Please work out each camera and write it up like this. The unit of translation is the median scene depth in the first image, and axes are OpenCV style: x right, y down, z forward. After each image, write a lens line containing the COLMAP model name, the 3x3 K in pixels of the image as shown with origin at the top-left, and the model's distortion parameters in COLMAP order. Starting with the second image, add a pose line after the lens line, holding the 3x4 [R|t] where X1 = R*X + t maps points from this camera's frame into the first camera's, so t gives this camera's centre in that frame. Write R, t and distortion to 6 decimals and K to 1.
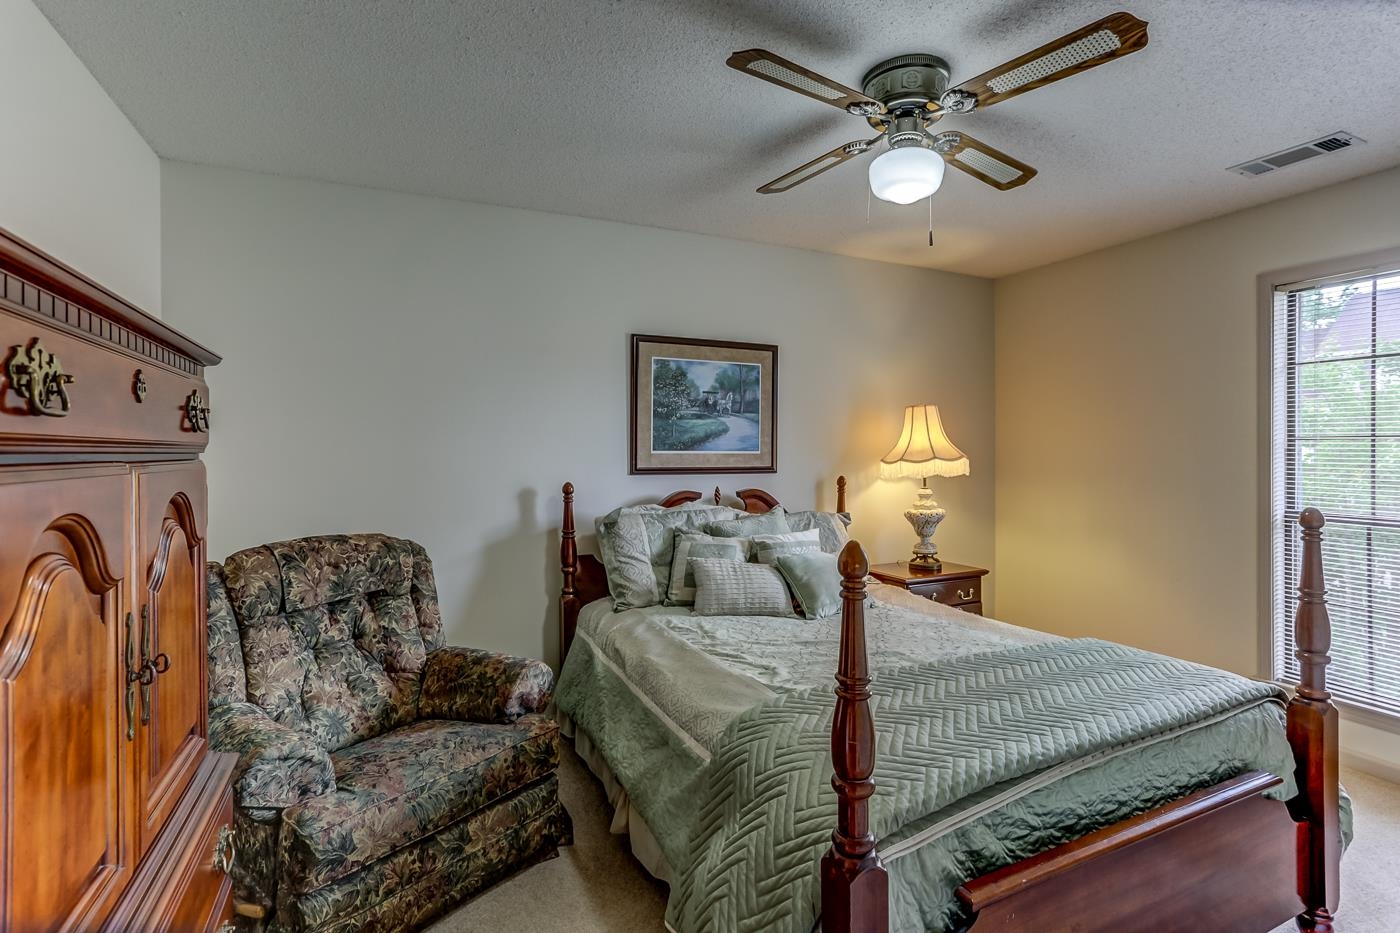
lens RADIAL K [[704.6, 0, 700.0], [0, 704.6, 466.5], [0, 0, 1]] dist [-0.057238, 0.040769]
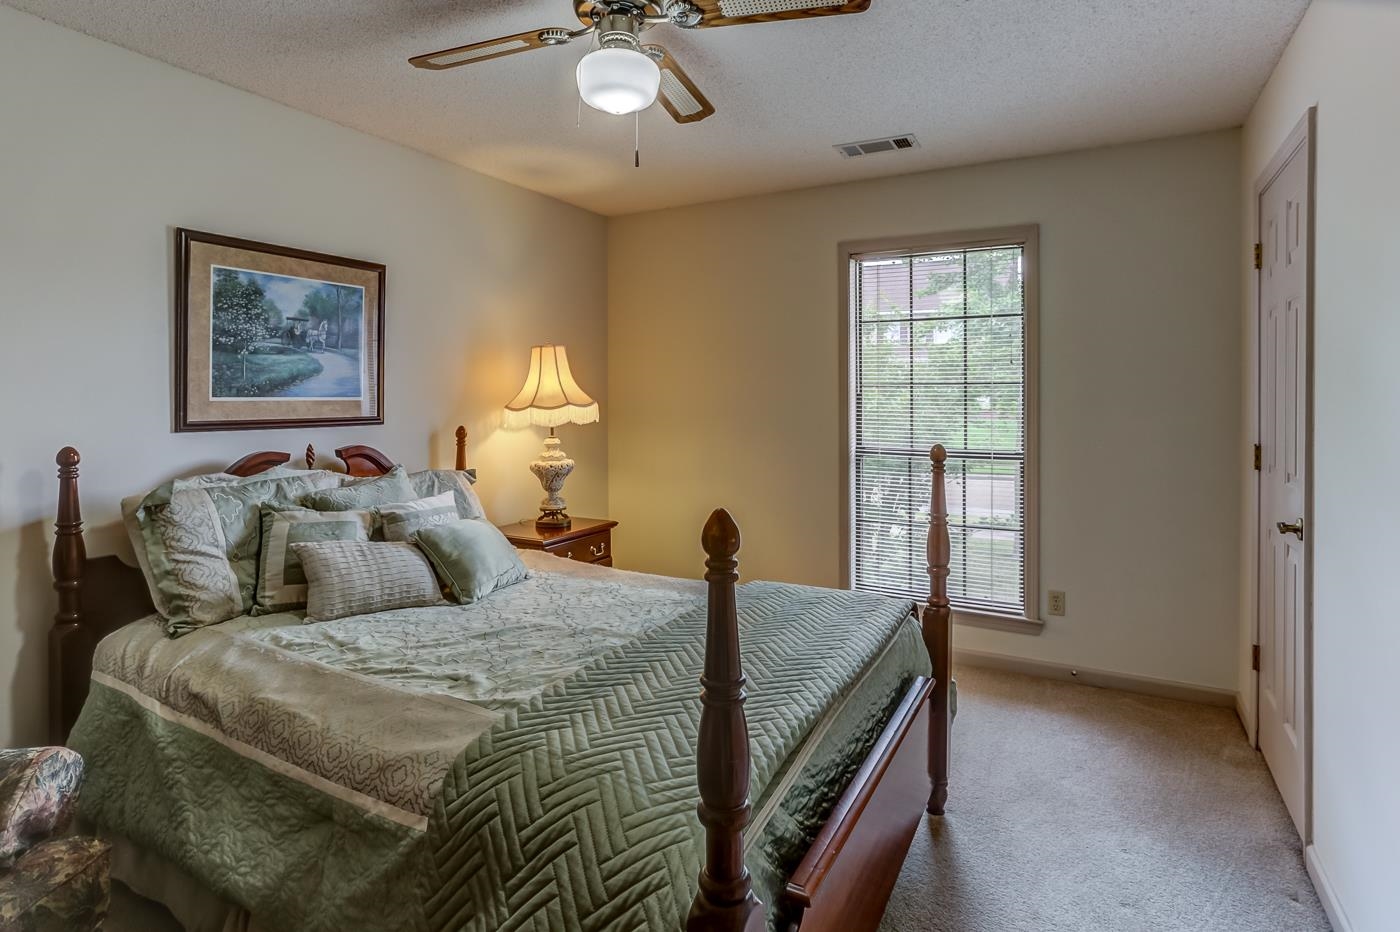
lens RADIAL K [[754.0, 0, 697.2], [0, 754.0, 406.9], [0, 0, 1]] dist [-0.045201, 0.028912]
pose [[0.811948, -0.009629, 0.583651, -0.126233], [0.014274, 0.999892, -0.003362, -0.003688], [-0.583556, 0.011061, 0.811998, 0.130854]]
